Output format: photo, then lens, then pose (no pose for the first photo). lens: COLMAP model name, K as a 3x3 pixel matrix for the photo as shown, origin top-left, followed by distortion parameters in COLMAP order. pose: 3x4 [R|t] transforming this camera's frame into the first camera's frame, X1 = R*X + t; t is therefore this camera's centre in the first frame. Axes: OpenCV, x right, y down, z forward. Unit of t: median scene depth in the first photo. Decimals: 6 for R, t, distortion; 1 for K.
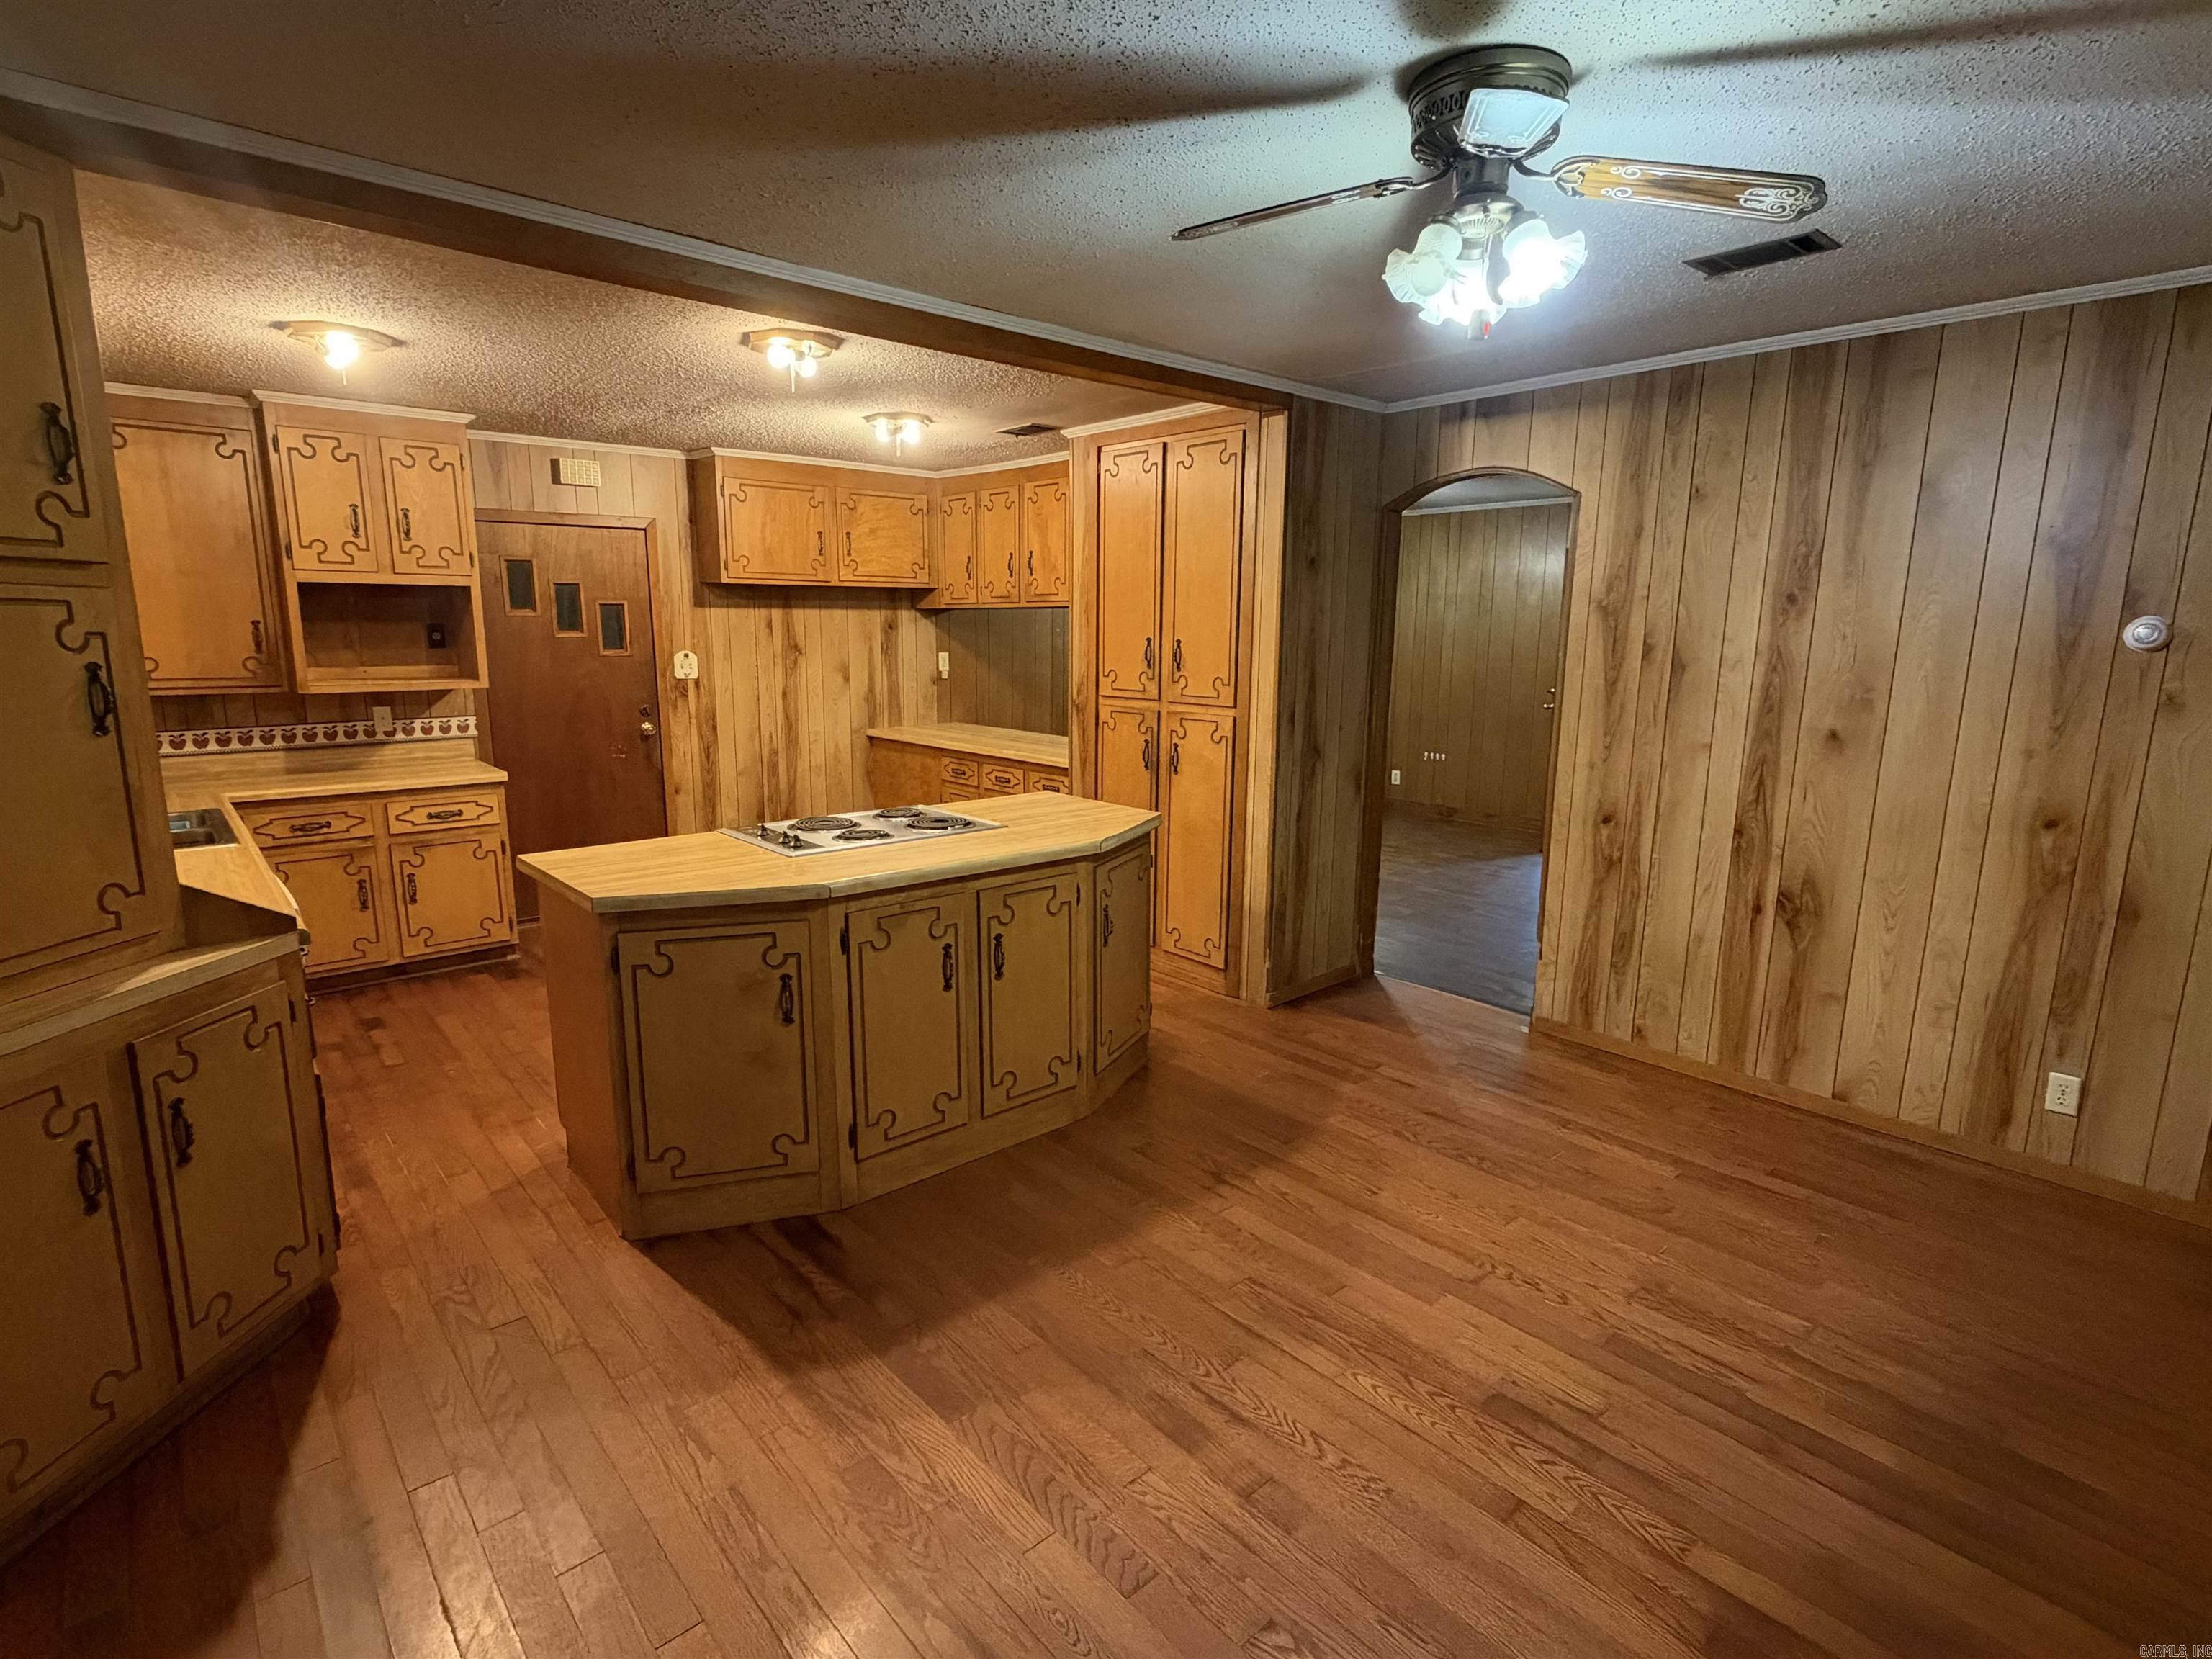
lens RADIAL K [[1083.3, 0, 1104.2], [0, 1083.3, 823.5], [0, 0, 1]] dist [-0.002673, -0.000027]
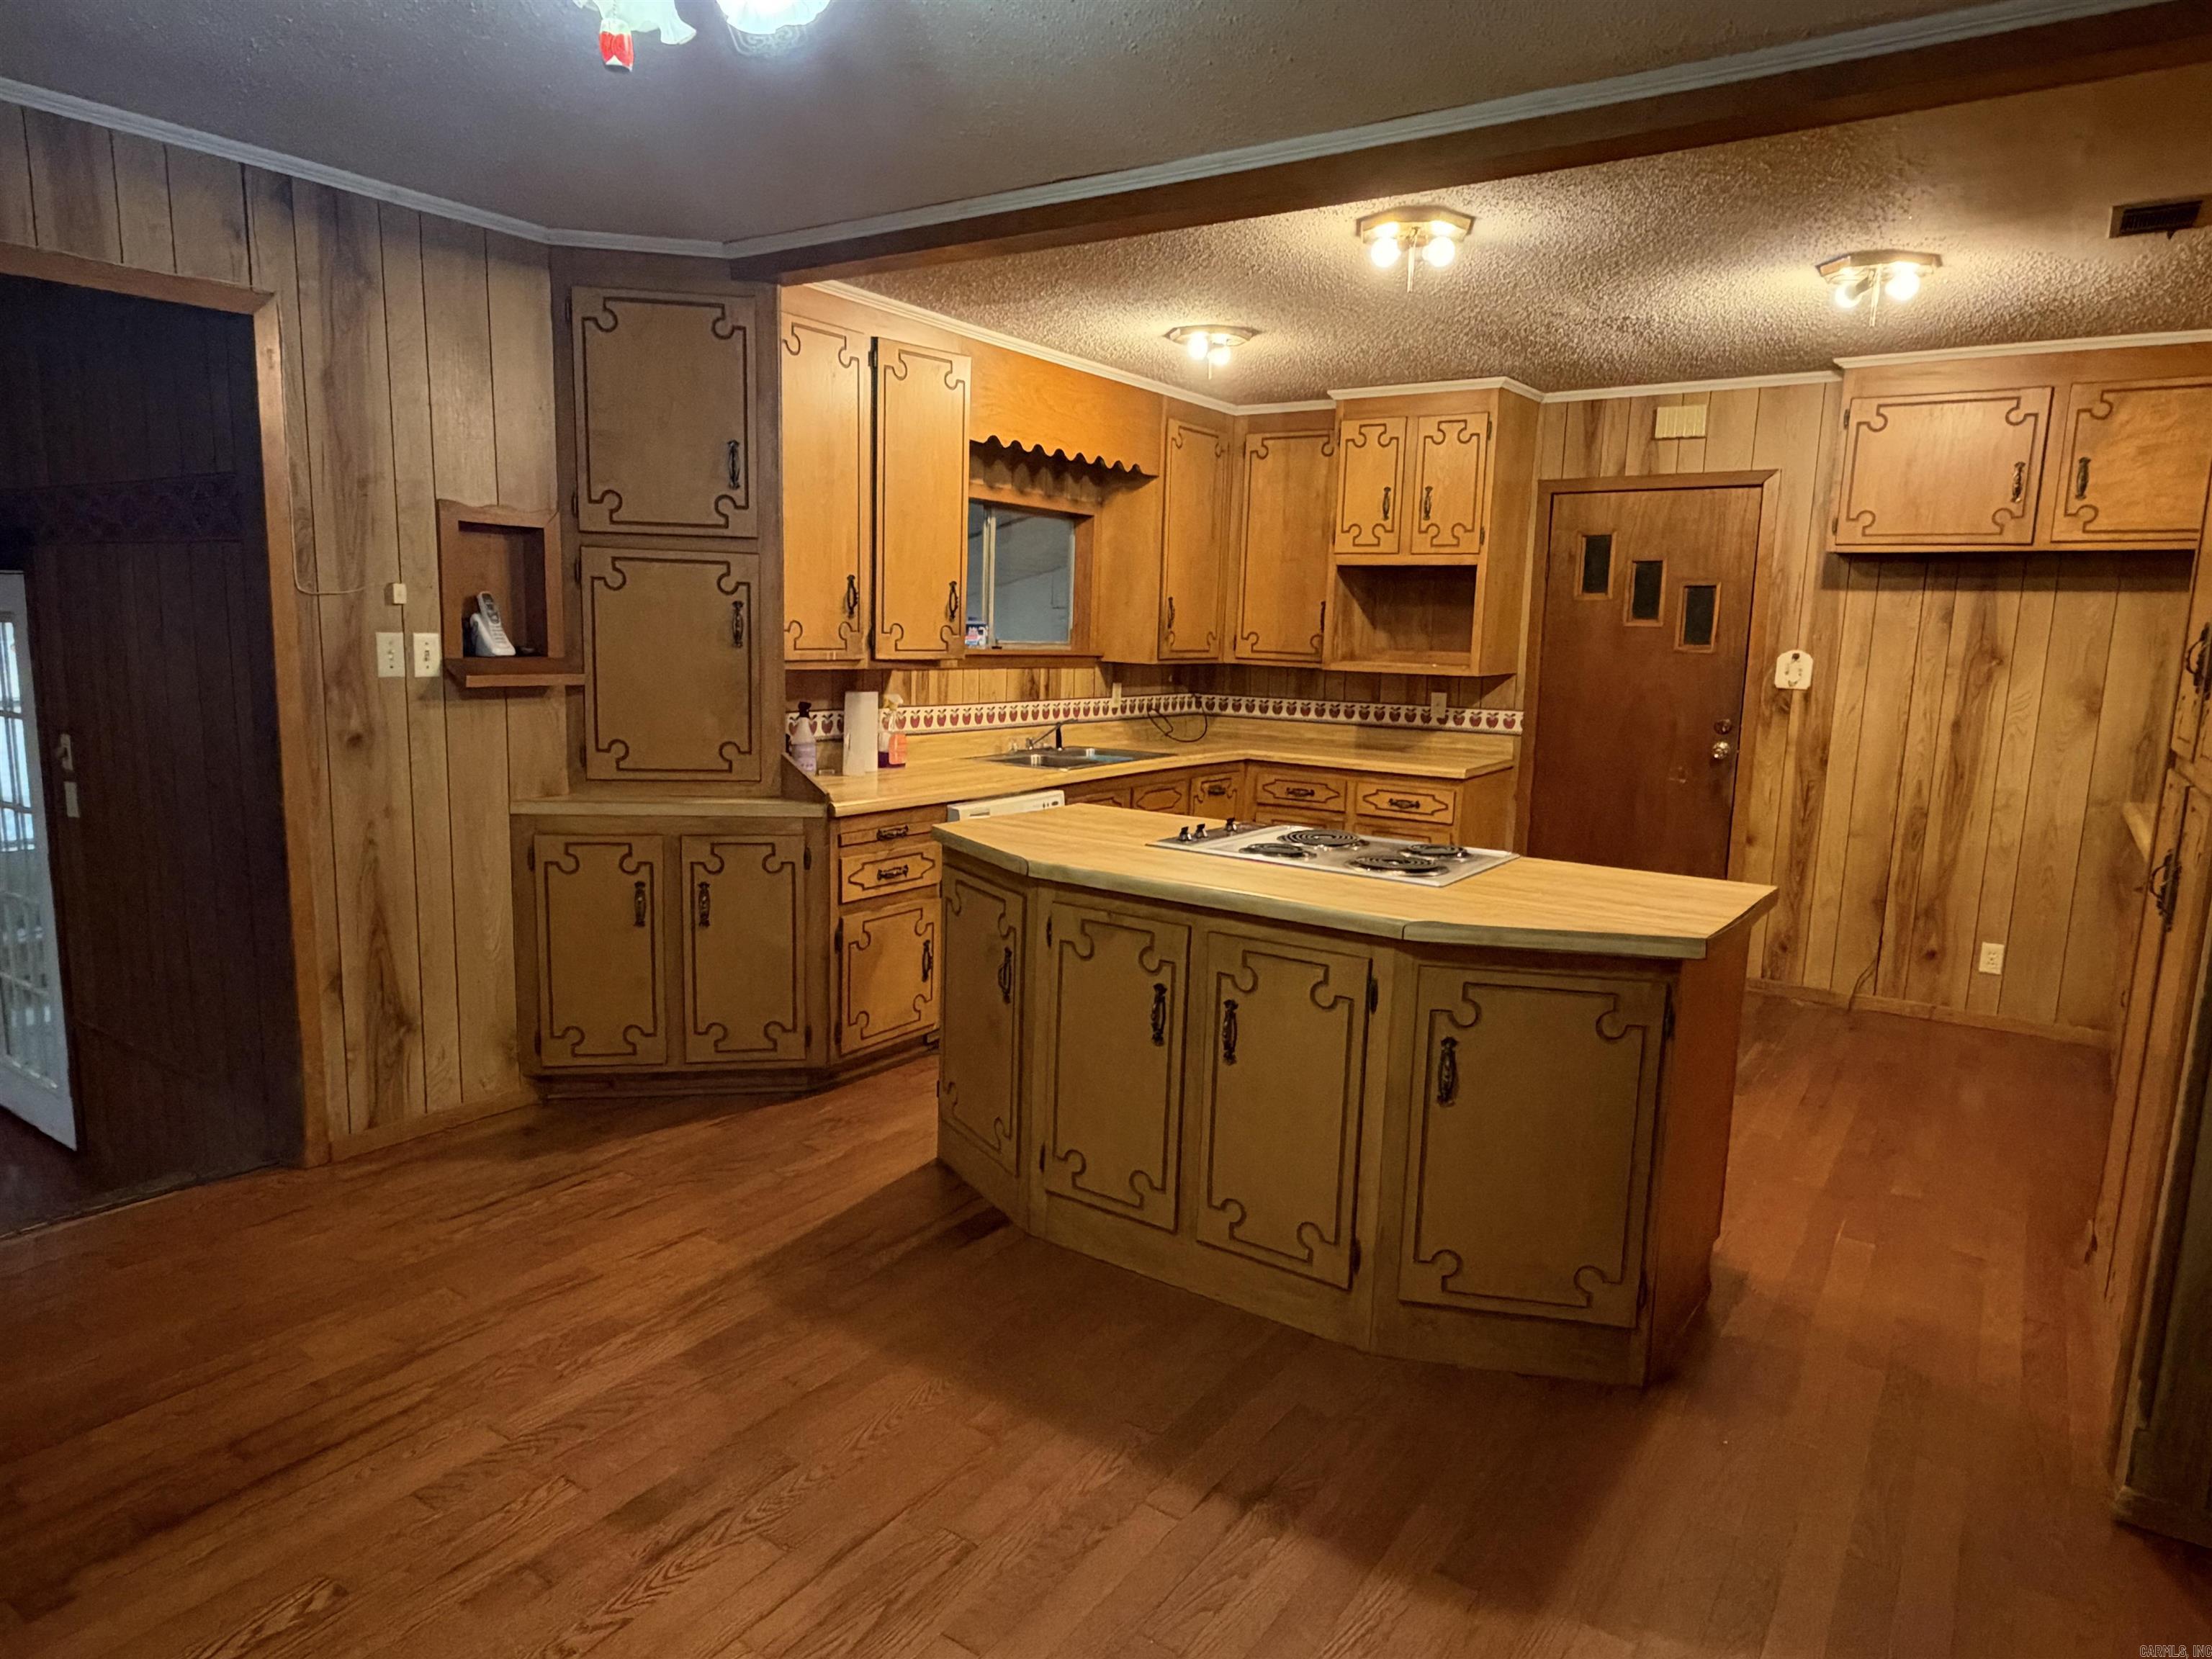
lens RADIAL K [[1355.3, 0, 1102.5], [0, 1355.3, 837.0], [0, 0, 1]] dist [-0.000440, 0.000013]
pose [[0.242004, 0.155131, -0.957794, 0.456958], [-0.199006, 0.974086, 0.107487, -0.052595], [0.949648, 0.164594, 0.266604, 0.412667]]
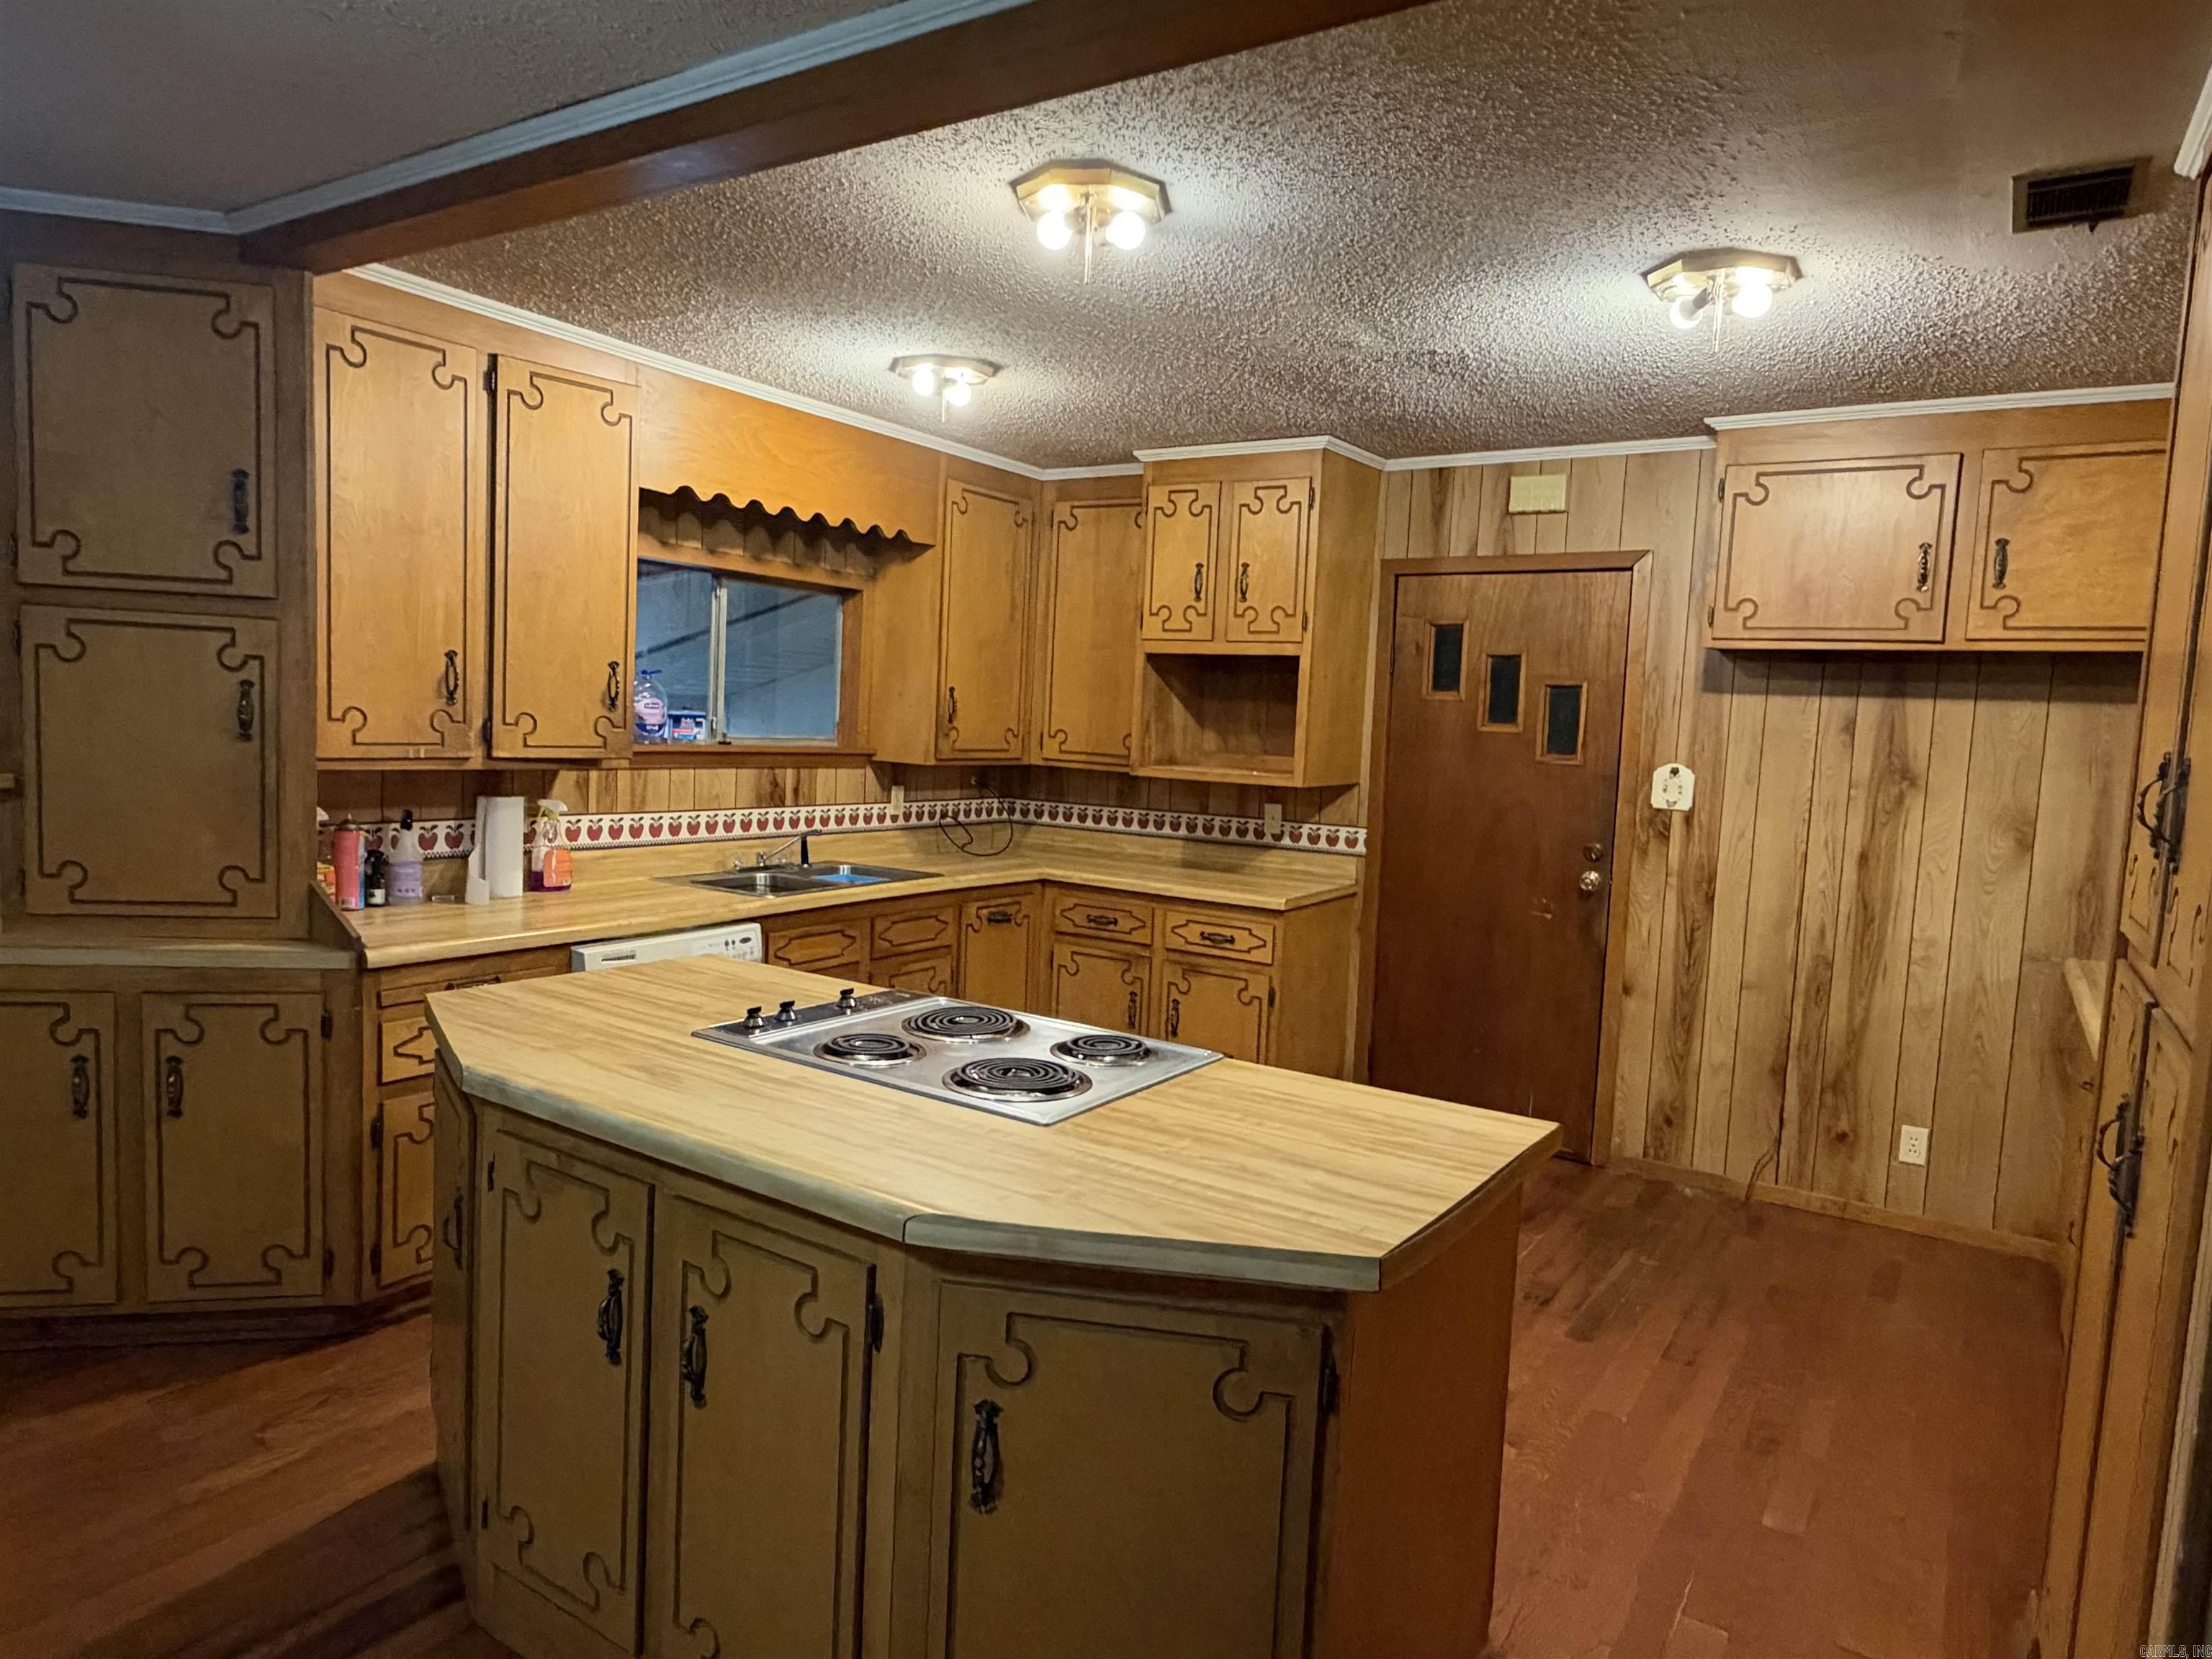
lens RADIAL K [[1355.3, 0, 1104.3], [0, 1355.3, 827.4], [0, 0, 1]] dist [-0.000440, 0.000013]
pose [[0.263478, 0.089450, -0.960509, 0.304500], [-0.215854, 0.975912, 0.031673, -0.096571], [0.940205, 0.198985, 0.276440, 0.601913]]
